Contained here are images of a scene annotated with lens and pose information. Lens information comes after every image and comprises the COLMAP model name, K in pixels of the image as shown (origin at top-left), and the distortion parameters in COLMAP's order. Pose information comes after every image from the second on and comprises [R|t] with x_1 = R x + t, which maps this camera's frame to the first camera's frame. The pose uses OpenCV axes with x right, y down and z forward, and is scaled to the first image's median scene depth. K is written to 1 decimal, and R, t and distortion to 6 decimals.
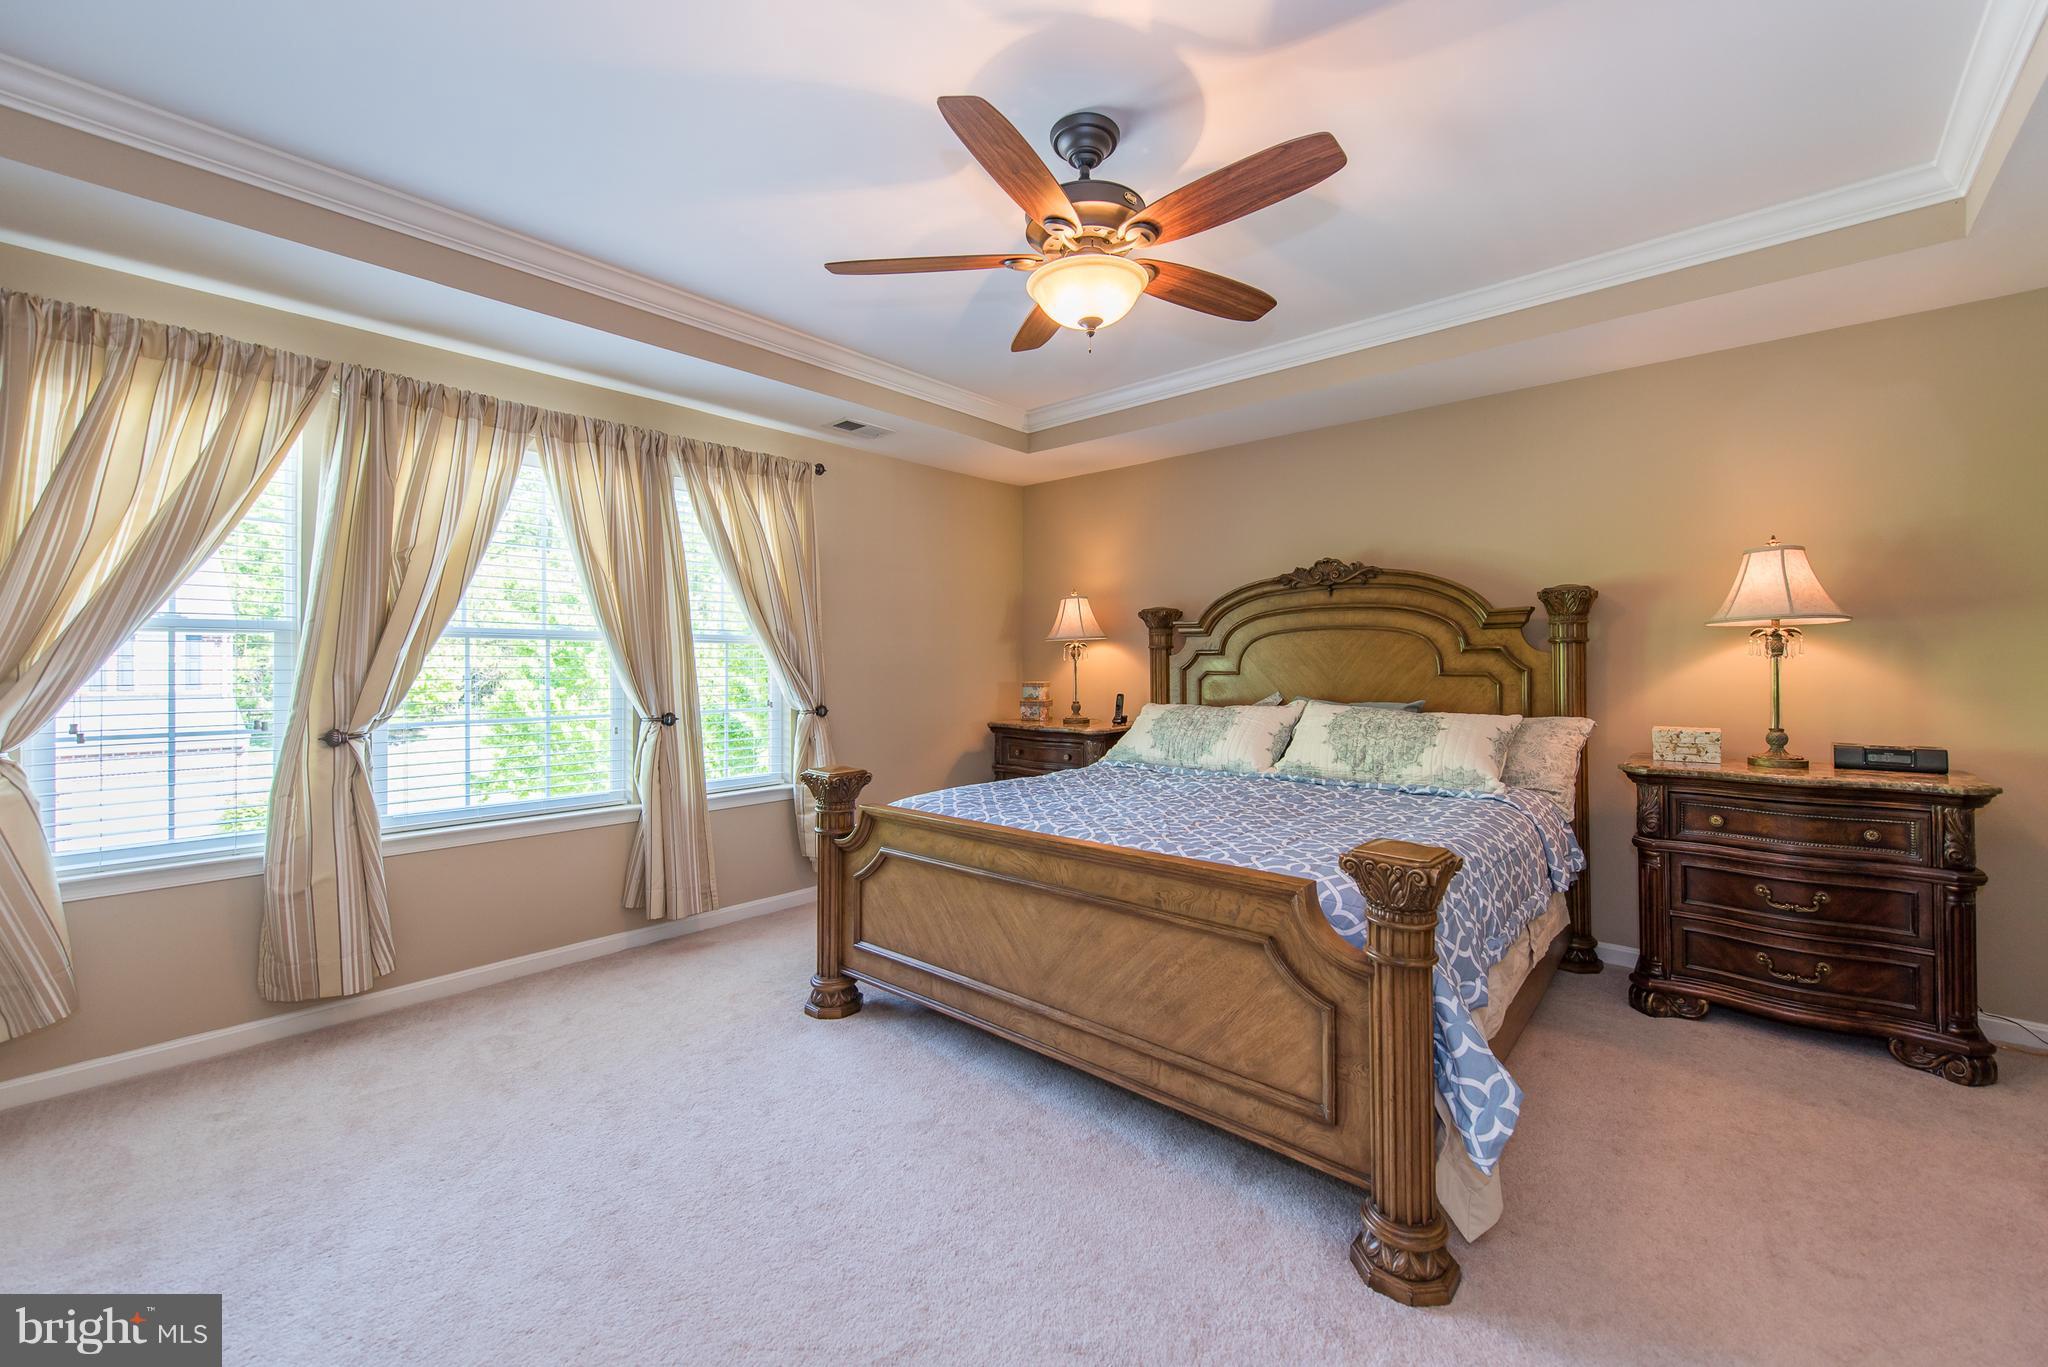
lens RADIAL K [[821.5, 0, 1064.1], [0, 821.5, 661.2], [0, 0, 1]] dist [0.009054, -0.002260]
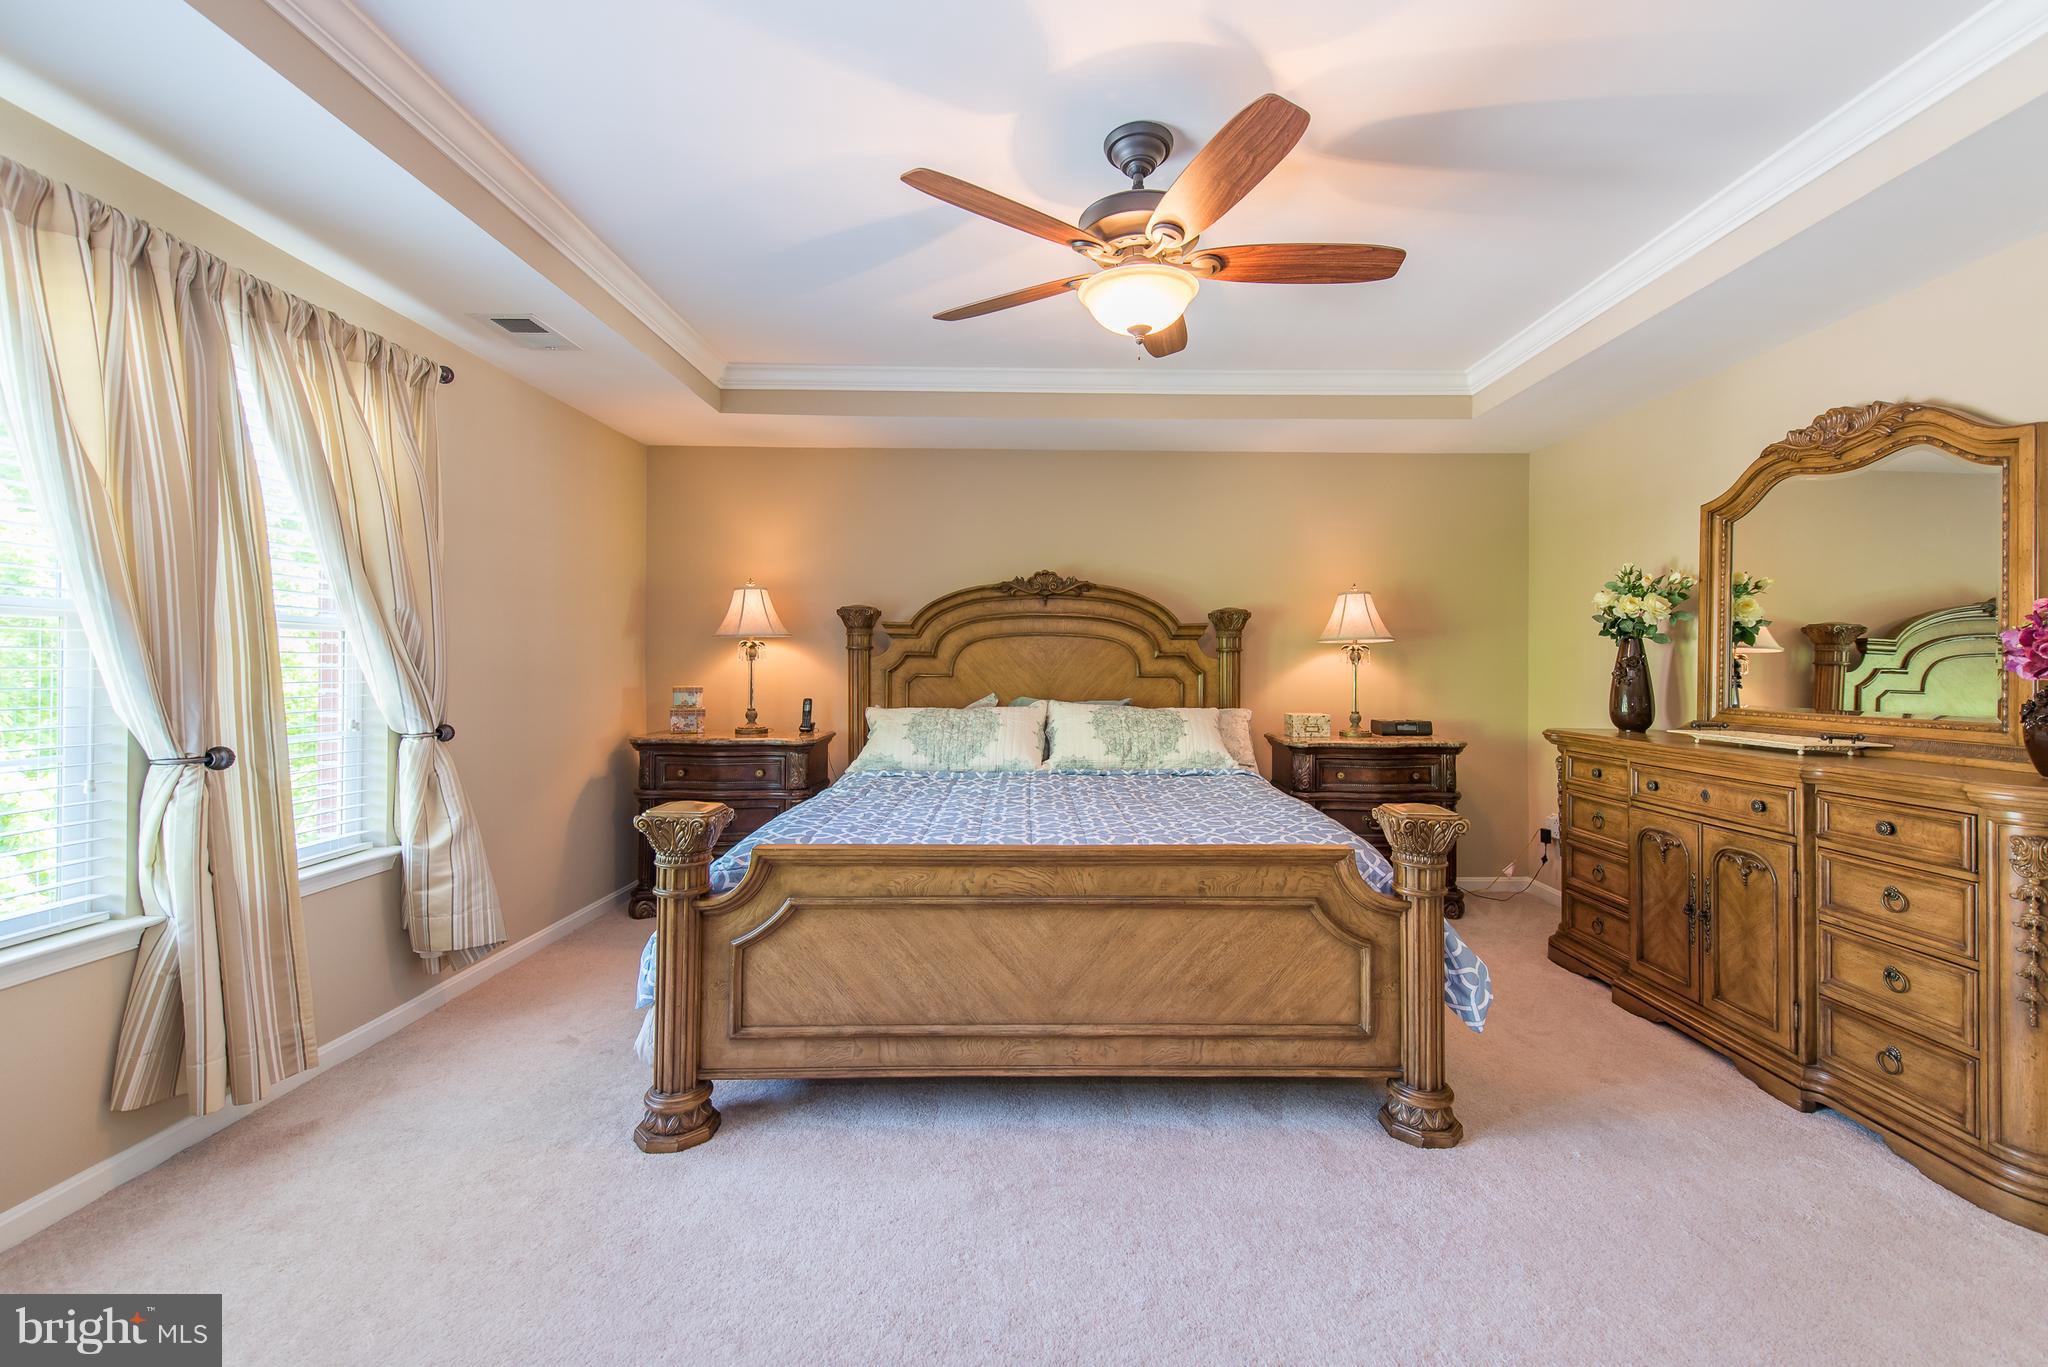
lens RADIAL K [[821.5, 0, 1060.6], [0, 821.5, 658.4], [0, 0, 1]] dist [0.009054, -0.002260]
pose [[0.753181, 0.011419, 0.657714, -0.464957], [-0.007732, 0.999934, -0.008506, 0.001530], [-0.657768, 0.001321, 0.753219, 0.199984]]
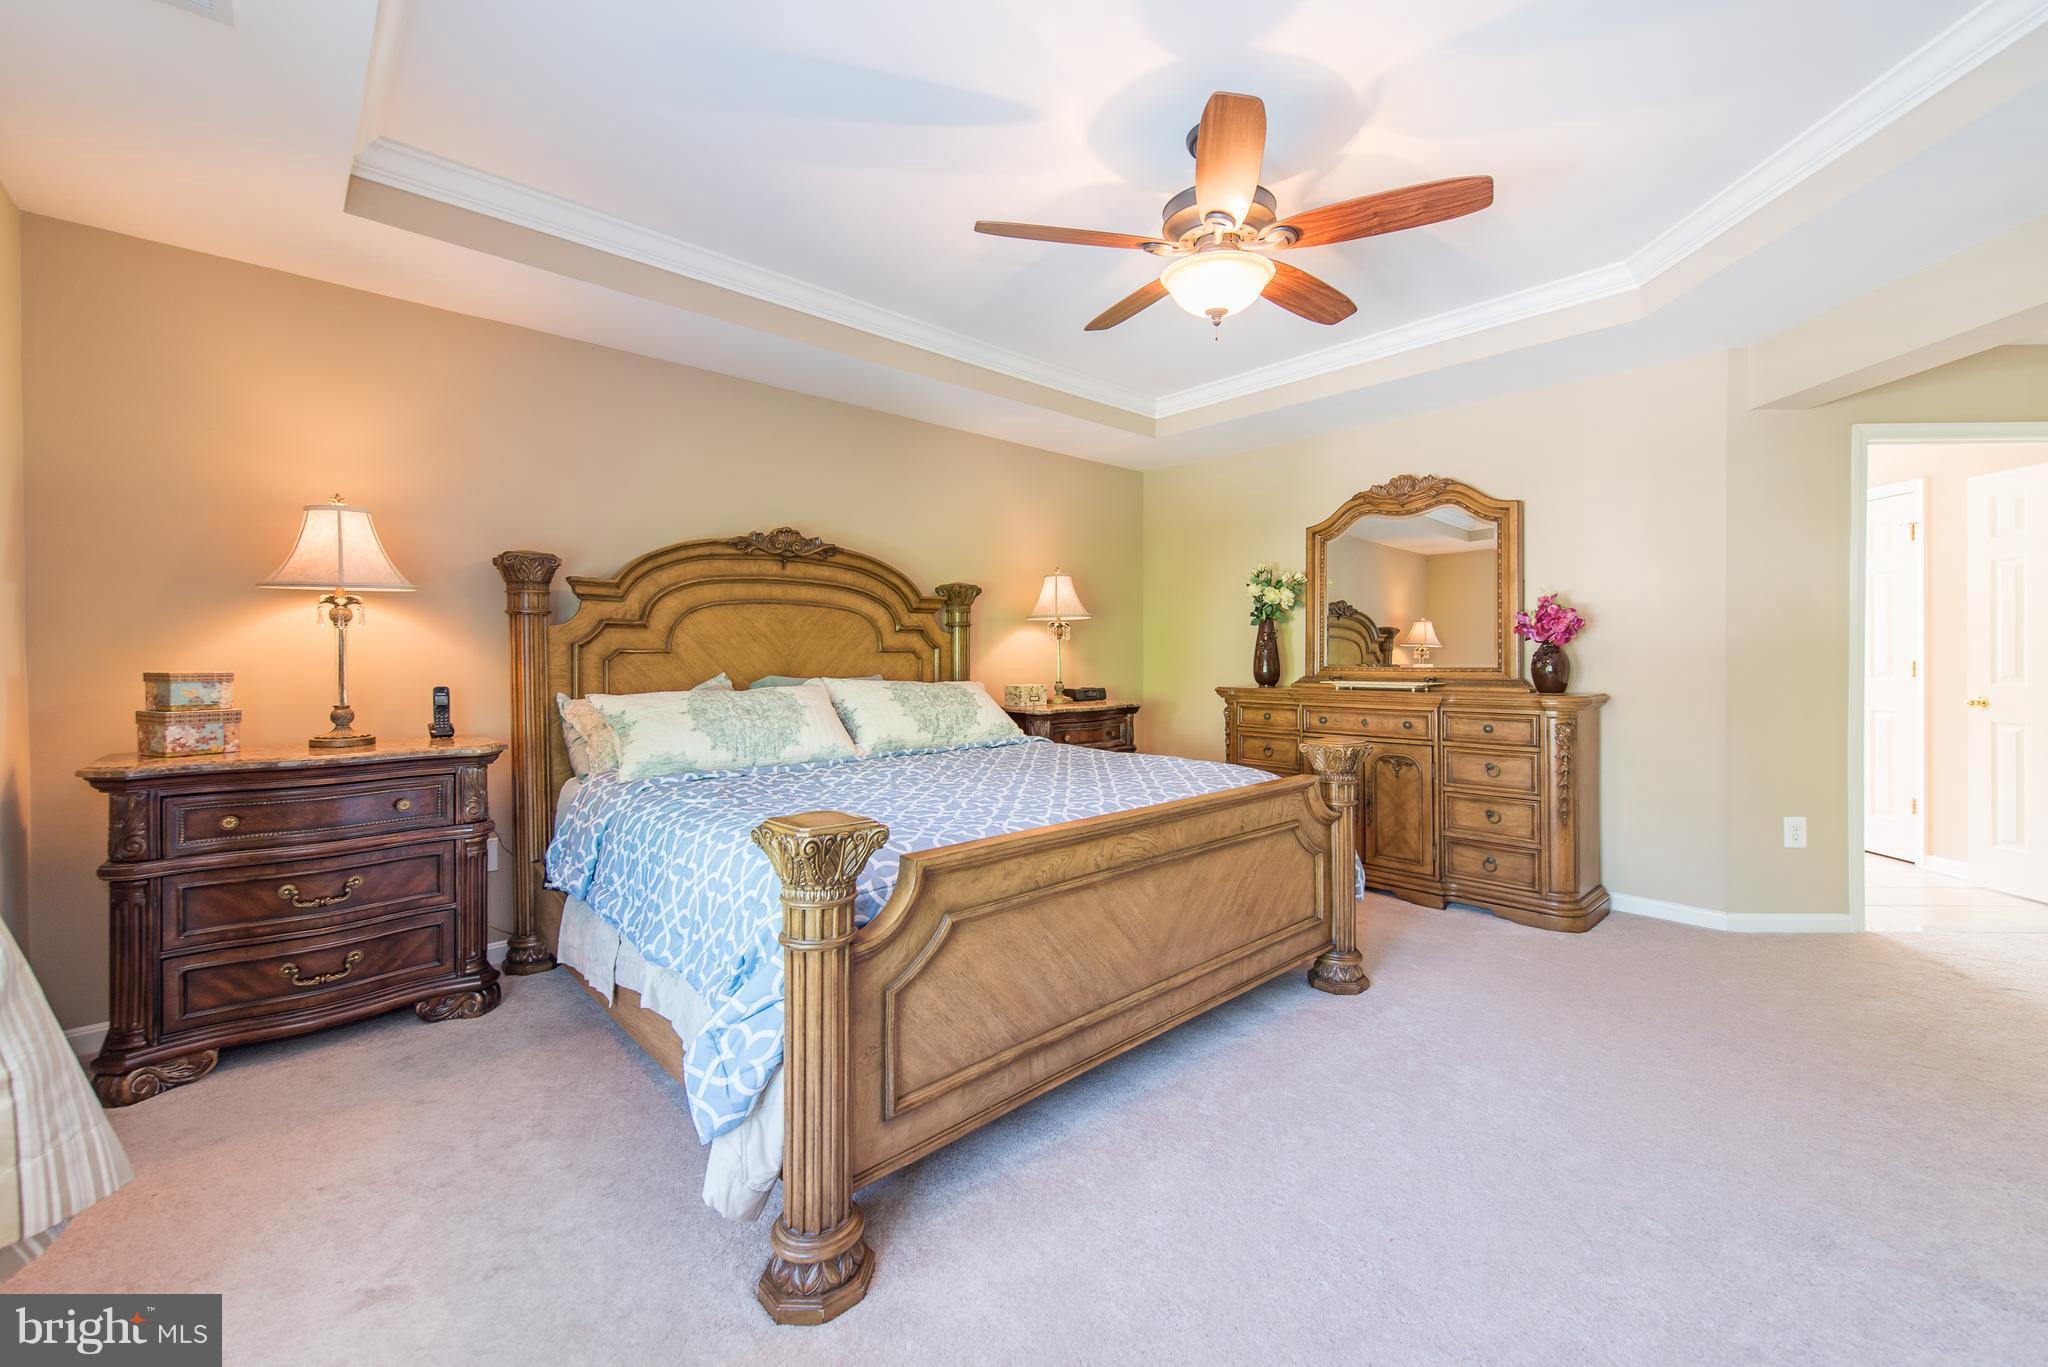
lens RADIAL K [[823.1, 0, 1063.4], [0, 823.1, 654.9], [0, 0, 1]] dist [0.004400, 0.000008]
pose [[0.102782, 0.002241, 0.994701, -0.706236], [0.001713, 0.999996, -0.002430, 0.027589], [-0.994702, 0.001954, 0.102778, 0.721774]]
